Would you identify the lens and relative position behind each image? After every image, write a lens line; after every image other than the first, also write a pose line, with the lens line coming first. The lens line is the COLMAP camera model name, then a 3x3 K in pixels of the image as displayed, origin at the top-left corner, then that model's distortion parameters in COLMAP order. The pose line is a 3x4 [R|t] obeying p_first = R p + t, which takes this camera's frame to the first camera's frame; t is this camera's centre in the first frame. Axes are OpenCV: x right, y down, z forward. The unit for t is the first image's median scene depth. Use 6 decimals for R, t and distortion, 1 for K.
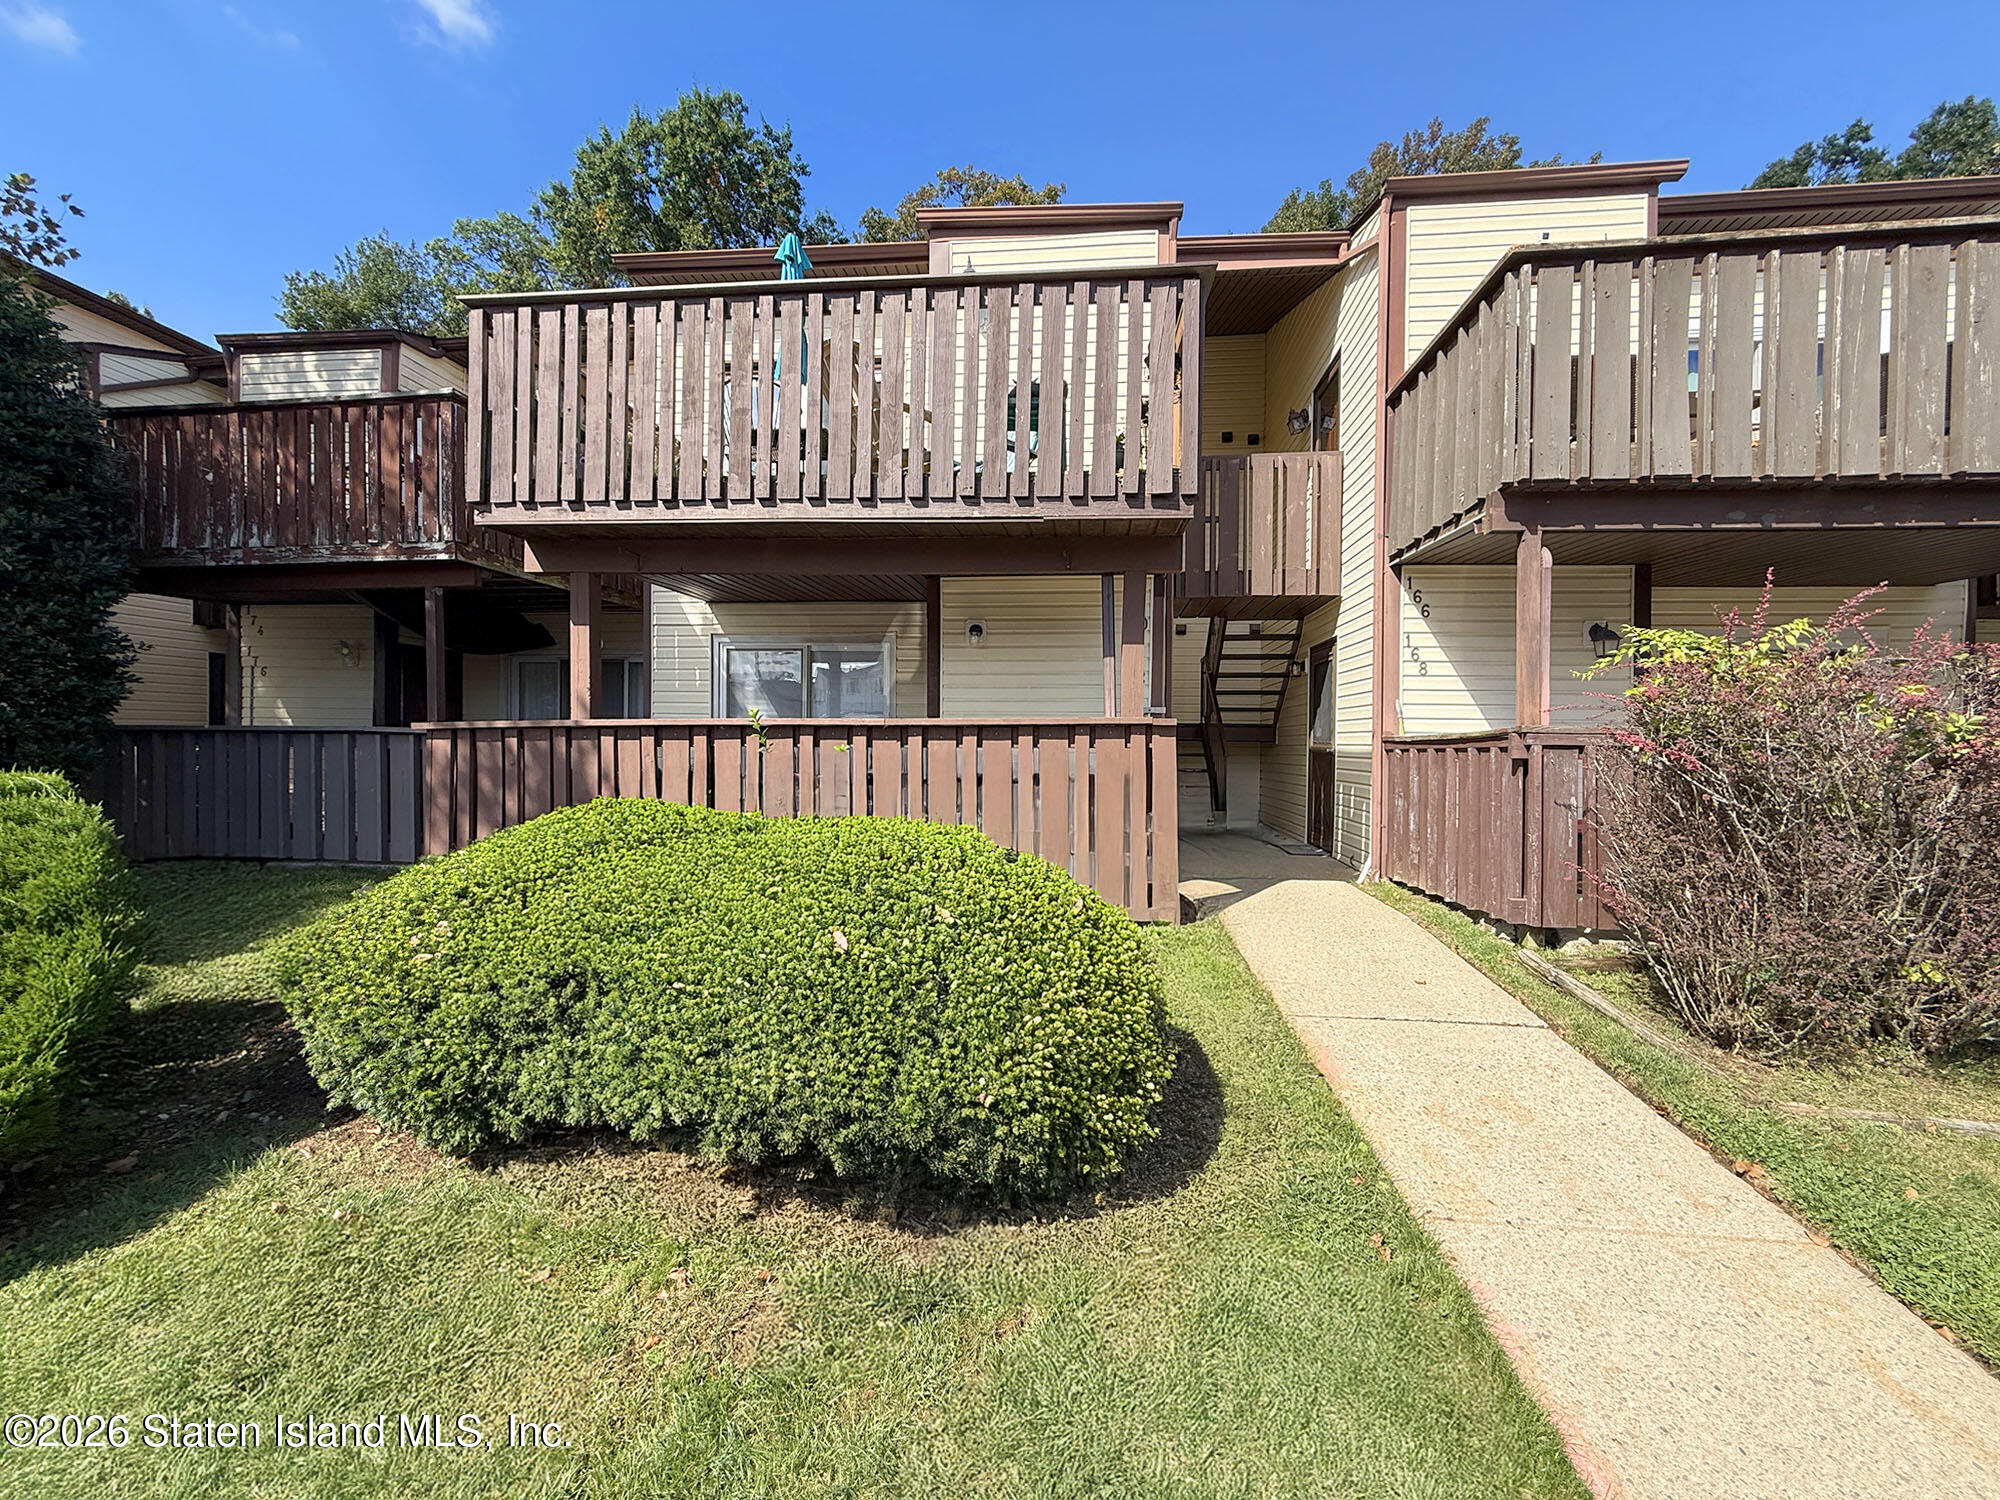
lens RADIAL K [[814.8, 0, 1006.1], [0, 814.8, 762.5], [0, 0, 1]] dist [0.001302, 0.000169]
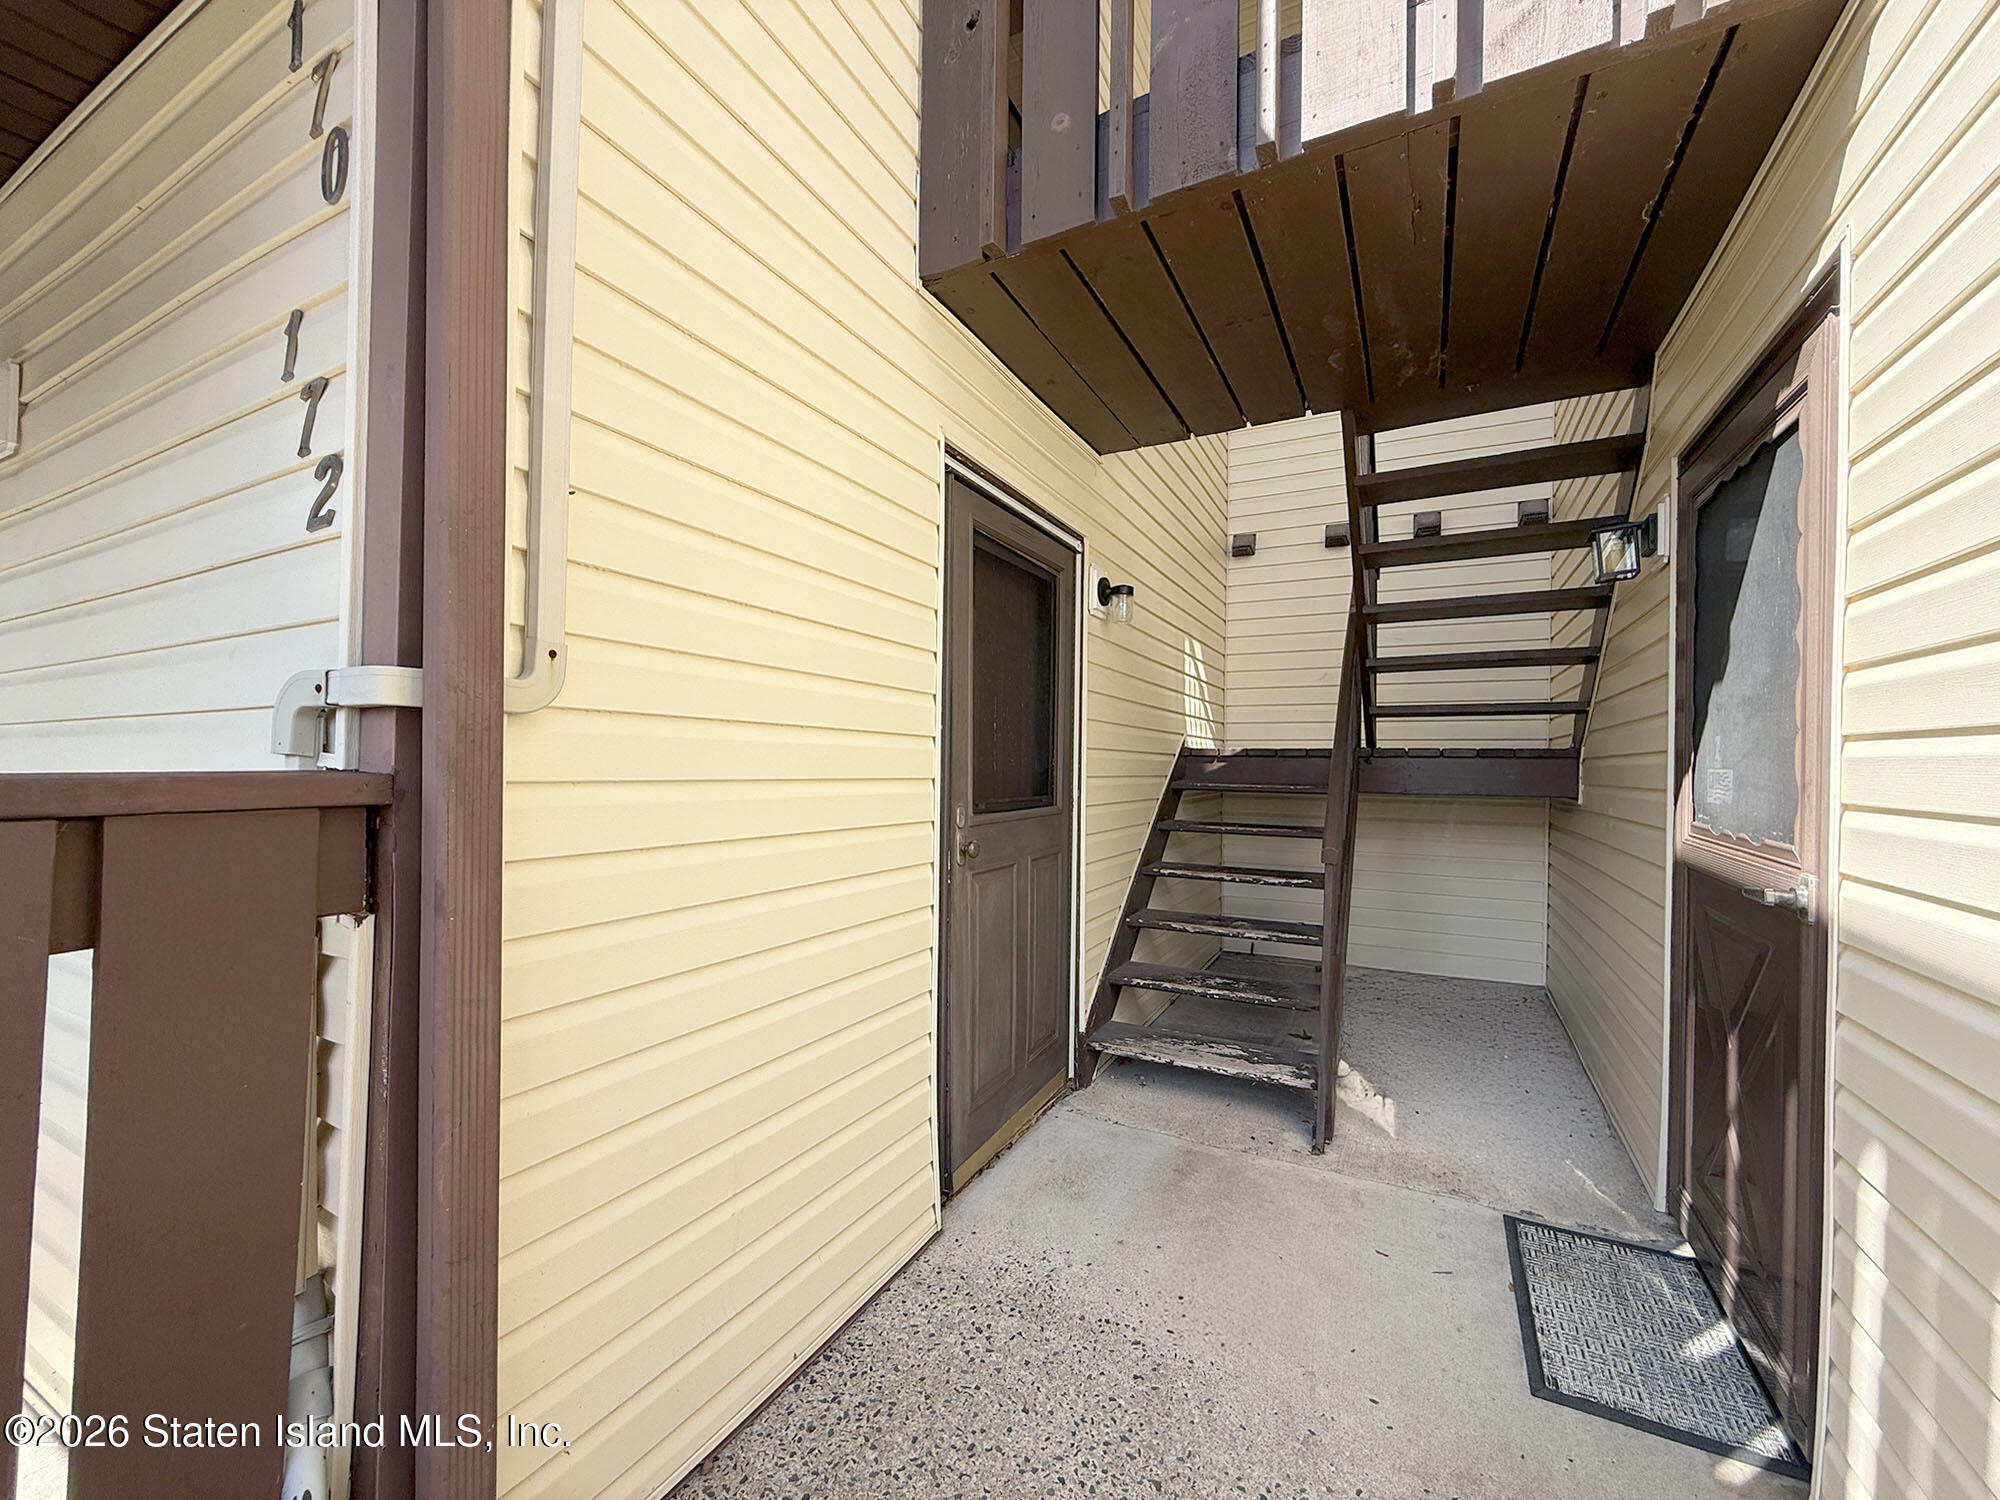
lens RADIAL K [[774.9, 0, 1000.0], [0, 774.9, 750.0], [0, 0, 1]] dist [-0.001594, -0.000118]
pose [[0.932594, -0.001098, -0.360926, 0.365424], [-0.009085, 0.999607, -0.026515, -0.050085], [0.360814, 0.028007, 0.932217, 0.963333]]
